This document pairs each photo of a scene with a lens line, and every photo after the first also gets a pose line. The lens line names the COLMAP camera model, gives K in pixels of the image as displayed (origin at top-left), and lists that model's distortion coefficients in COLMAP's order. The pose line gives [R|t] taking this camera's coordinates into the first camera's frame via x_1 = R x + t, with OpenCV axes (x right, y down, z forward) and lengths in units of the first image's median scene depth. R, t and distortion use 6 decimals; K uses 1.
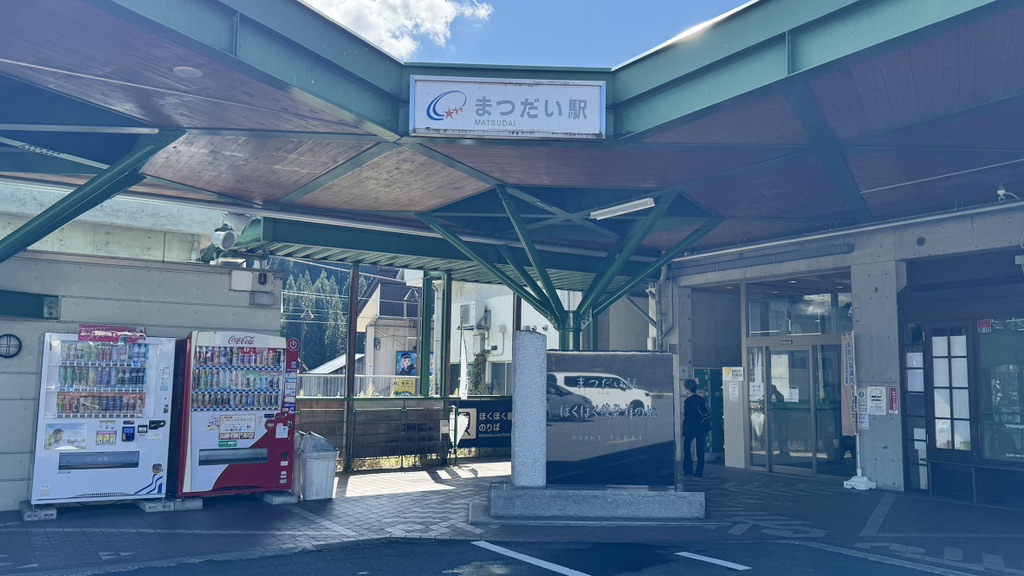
lens RADIAL K [[811.4, 0, 512.0], [0, 811.4, 288.0], [0, 0, 1]] dist [0.043496, -0.000324]
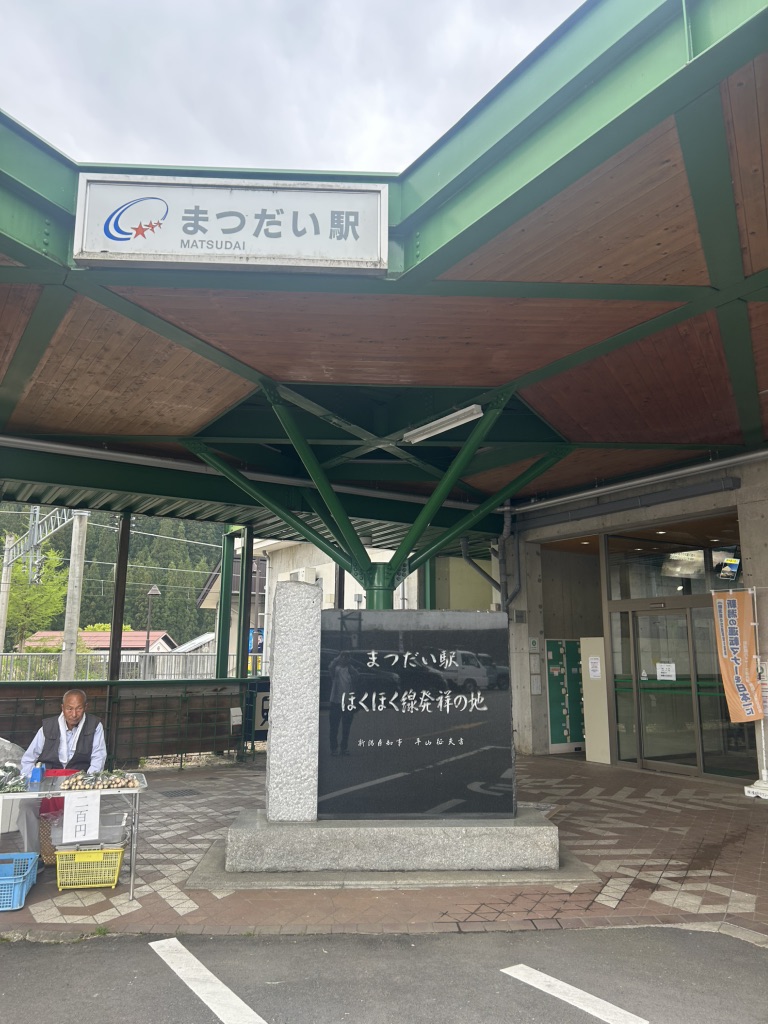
lens RADIAL K [[780.6, 0, 384.0], [0, 780.6, 512.0], [0, 0, 1]] dist [0.010298, -0.003182]
pose [[0.999893, -0.008678, 0.011768, 0.066177], [0.009491, 0.997441, -0.070857, 0.031078], [-0.011123, 0.070961, 0.997417, 0.260402]]
